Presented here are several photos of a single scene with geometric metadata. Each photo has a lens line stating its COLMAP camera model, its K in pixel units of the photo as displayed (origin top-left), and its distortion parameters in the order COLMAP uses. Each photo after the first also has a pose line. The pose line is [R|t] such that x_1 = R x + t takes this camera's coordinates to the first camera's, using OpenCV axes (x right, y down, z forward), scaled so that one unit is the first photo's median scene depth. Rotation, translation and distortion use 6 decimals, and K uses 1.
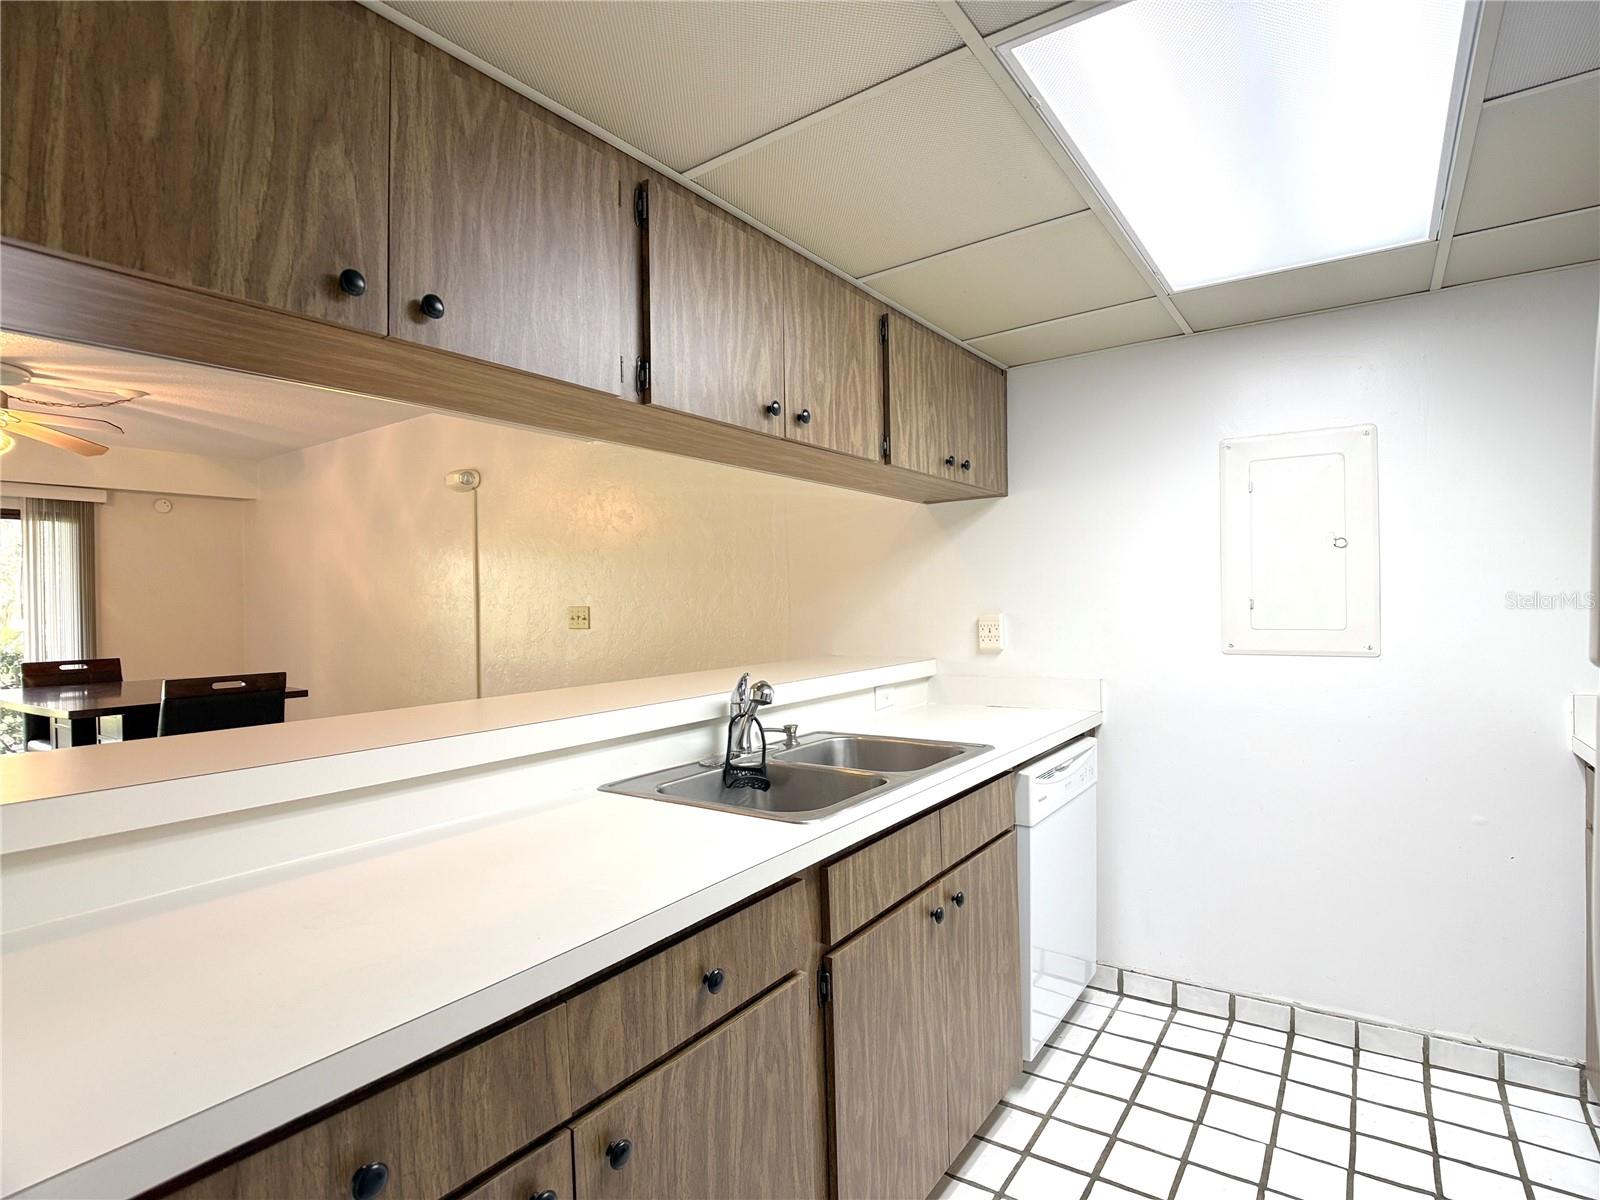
lens RADIAL K [[803.1, 0, 800.0], [0, 803.1, 600.0], [0, 0, 1]] dist [-0.018175, -0.000153]
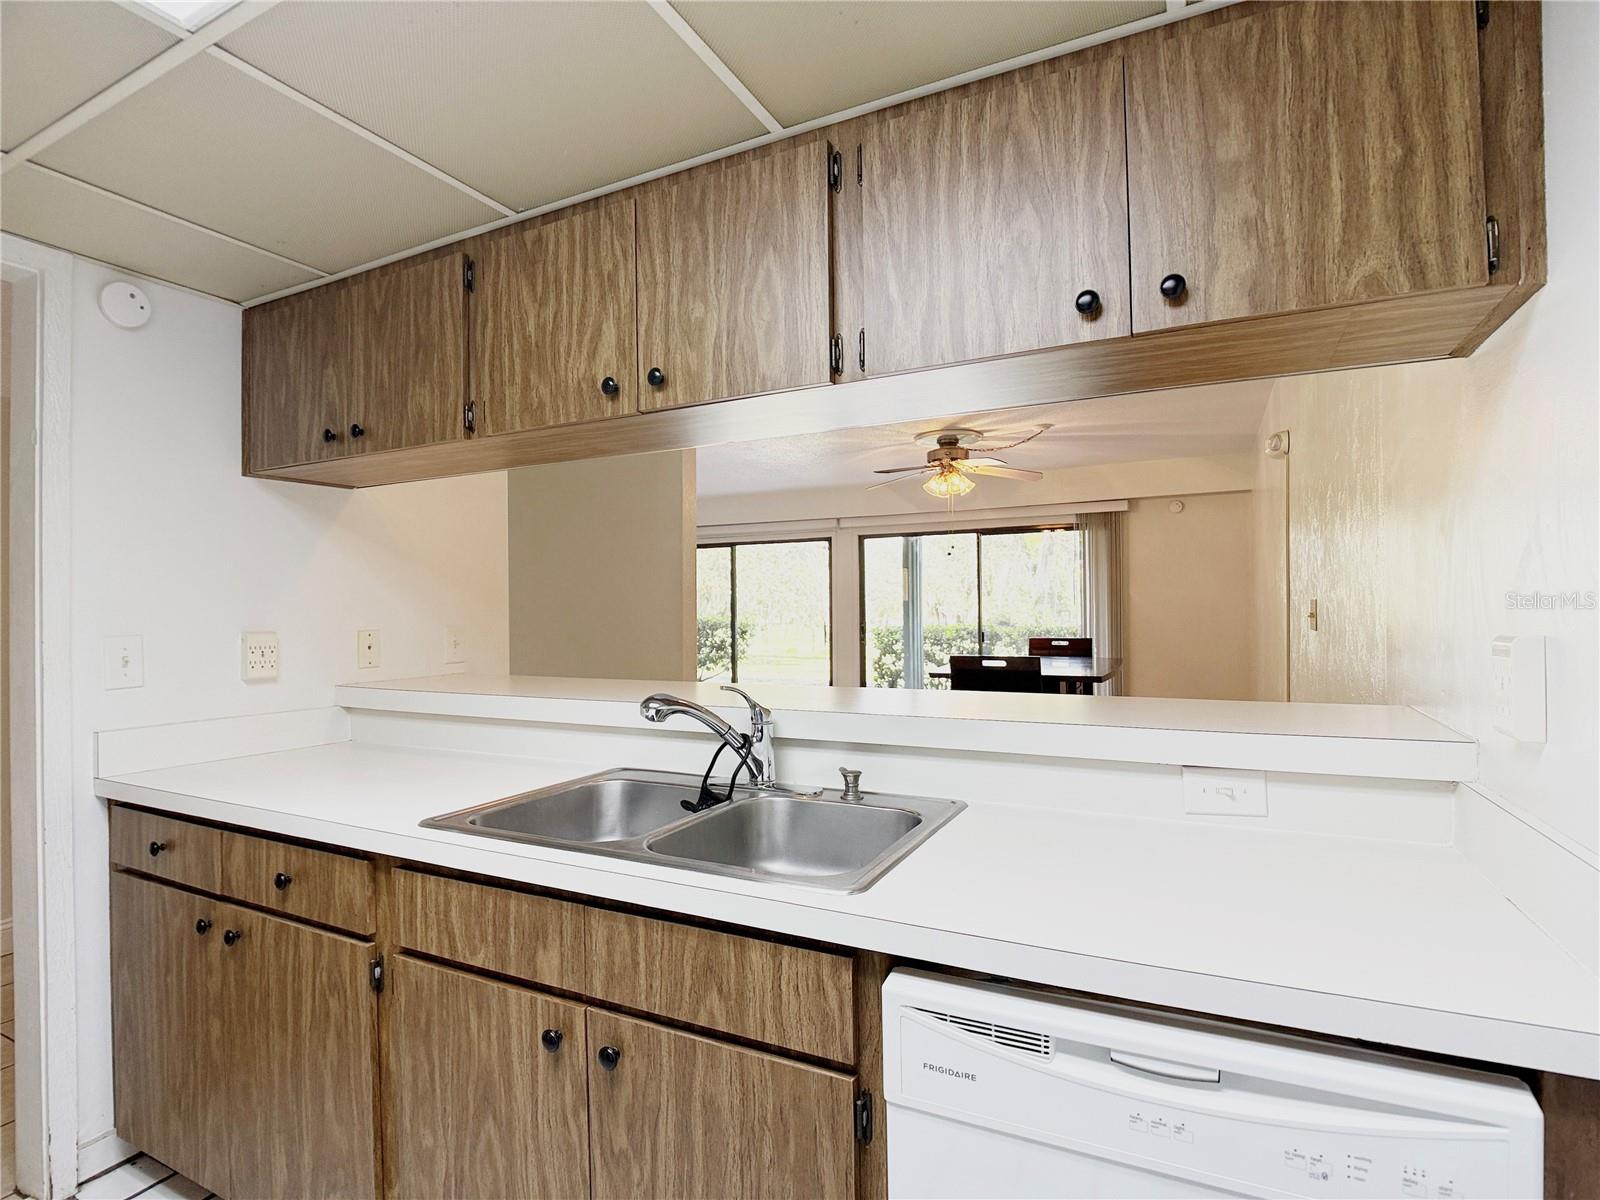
lens RADIAL K [[803.1, 0, 800.0], [0, 803.1, 600.0], [0, 0, 1]] dist [-0.018175, -0.000153]
pose [[0.153560, 0.008071, -0.988106, 0.587676], [0.009594, 0.999907, 0.009658, -0.005490], [0.988093, -0.010963, 0.153468, 0.713784]]
